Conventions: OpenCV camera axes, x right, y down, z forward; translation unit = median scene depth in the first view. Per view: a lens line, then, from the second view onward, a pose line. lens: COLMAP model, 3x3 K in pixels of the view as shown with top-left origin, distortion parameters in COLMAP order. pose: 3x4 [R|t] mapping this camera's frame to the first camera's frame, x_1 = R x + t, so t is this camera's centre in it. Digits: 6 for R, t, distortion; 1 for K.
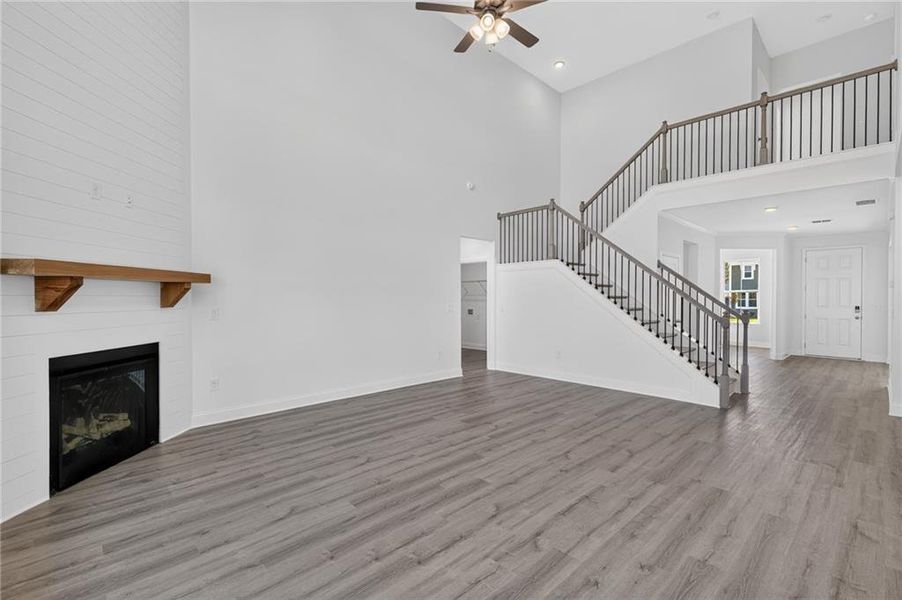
lens RADIAL K [[411.7, 0, 451.0], [0, 411.7, 300.0], [0, 0, 1]] dist [0.003302, 0.000237]
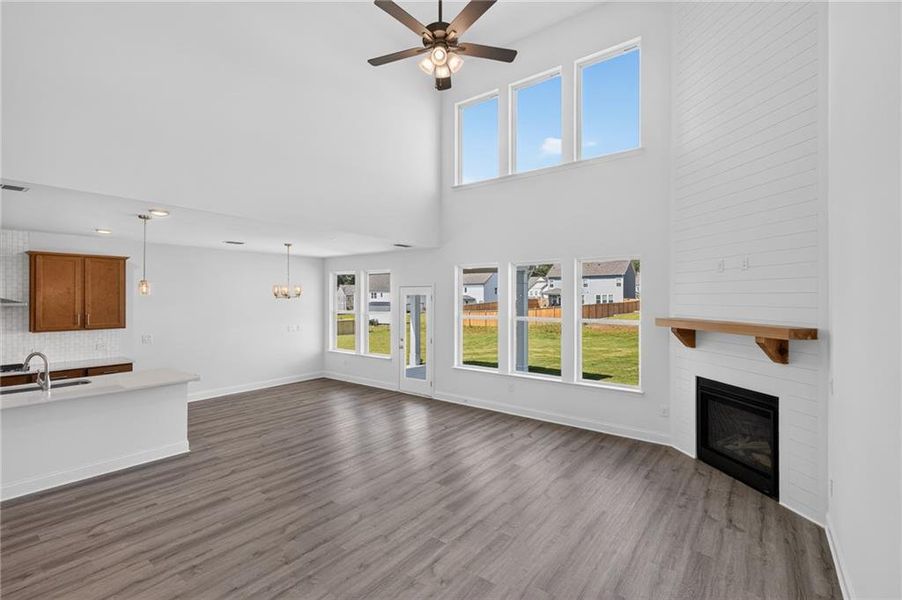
lens RADIAL K [[408.6, 0, 451.0], [0, 408.6, 300.0], [0, 0, 1]] dist [0.004786, 0.000236]
pose [[-0.987039, 0.000224, -0.160479, 0.202315], [-0.002238, 0.999883, 0.015164, -0.137162], [0.160463, 0.015327, -0.986923, 1.798270]]
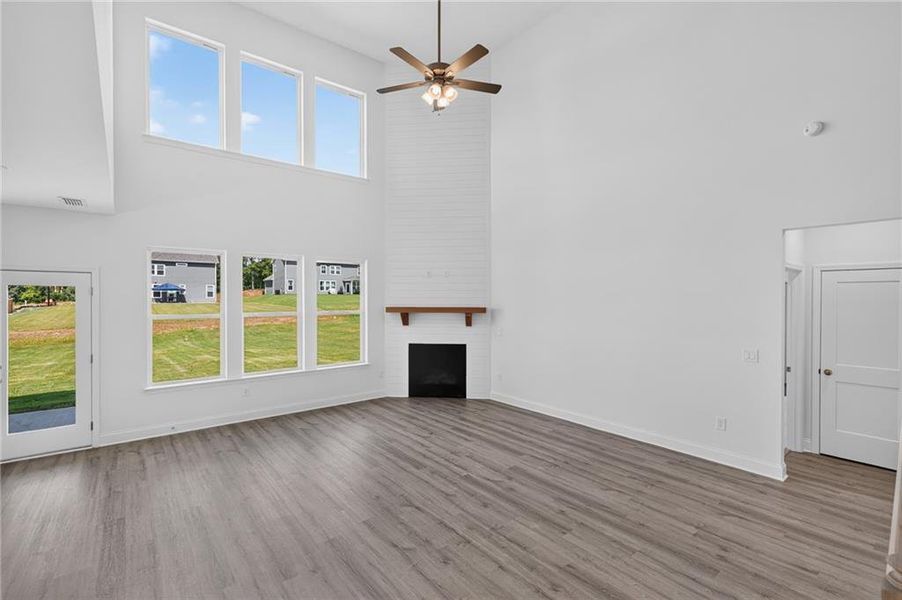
lens RADIAL K [[409.9, 0, 451.0], [0, 409.9, 300.0], [0, 0, 1]] dist [0.027861, -0.000056]
pose [[-0.080937, 0.010344, -0.996666, 1.142395], [-0.012970, 0.999851, 0.011431, -0.118527], [0.996635, 0.013852, -0.080790, 1.065122]]
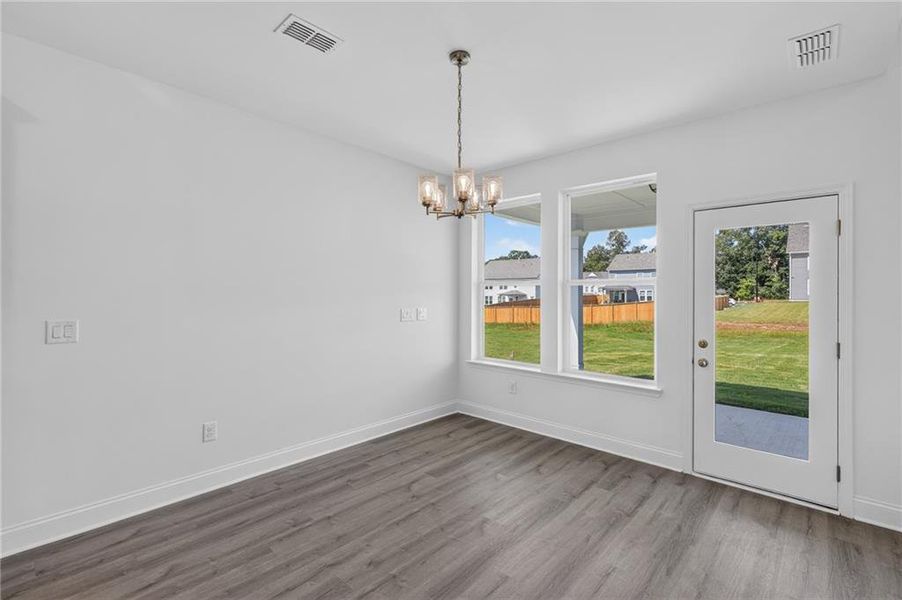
lens RADIAL K [[391.5, 0, 435.9], [0, 391.5, 297.5], [0, 0, 1]] dist [0.001395, 0.000113]
pose [[-0.999161, 0.000642, -0.040938, 0.663353], [0.000156, 0.999930, 0.011869, -0.008879], [0.040943, 0.011852, -0.999091, 0.505107]]
